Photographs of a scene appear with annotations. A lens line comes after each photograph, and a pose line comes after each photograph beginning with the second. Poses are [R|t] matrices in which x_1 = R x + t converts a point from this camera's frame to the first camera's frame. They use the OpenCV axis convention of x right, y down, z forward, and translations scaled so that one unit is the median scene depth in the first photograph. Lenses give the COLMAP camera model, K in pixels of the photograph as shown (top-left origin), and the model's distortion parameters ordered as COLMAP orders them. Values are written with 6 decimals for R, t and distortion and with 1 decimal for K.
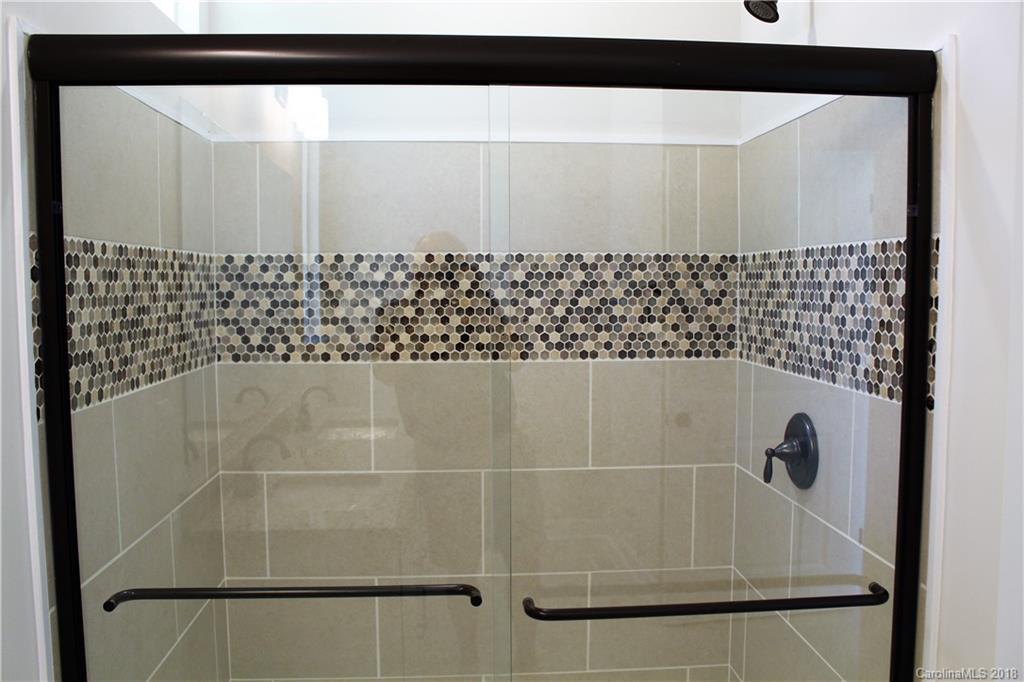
lens RADIAL K [[866.0, 0, 512.0], [0, 866.0, 341.0], [0, 0, 1]] dist [-0.167615, 0.149506]
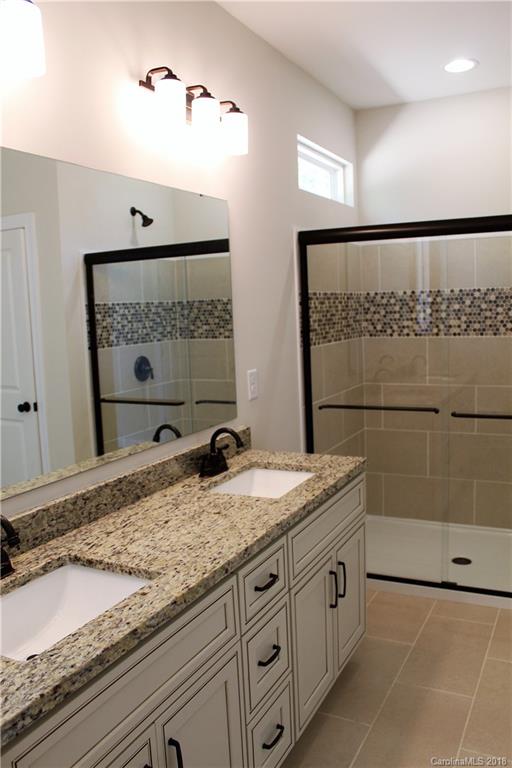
lens RADIAL K [[649.5, 0, 256.0], [0, 649.5, 384.0], [0, 0, 1]] dist [-0.167615, 0.149506]
pose [[0.856984, 0.030030, -0.514467, 0.335367], [0.001801, 0.998120, 0.061262, 0.044596], [0.515340, -0.053427, 0.855319, -0.722340]]
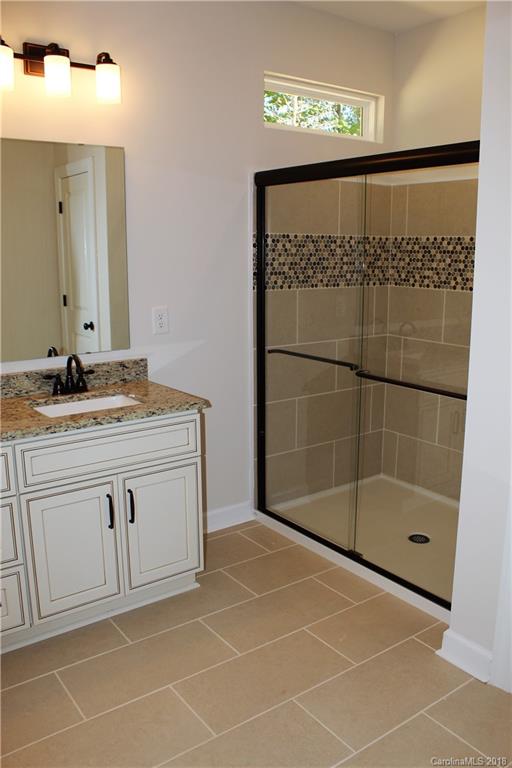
lens RADIAL K [[649.5, 0, 256.0], [0, 649.5, 384.0], [0, 0, 1]] dist [-0.167615, 0.149506]
pose [[0.538432, 0.177522, -0.823758, 0.902457], [-0.060736, 0.983191, 0.172181, 0.010529], [0.840478, -0.042676, 0.540163, -0.222346]]
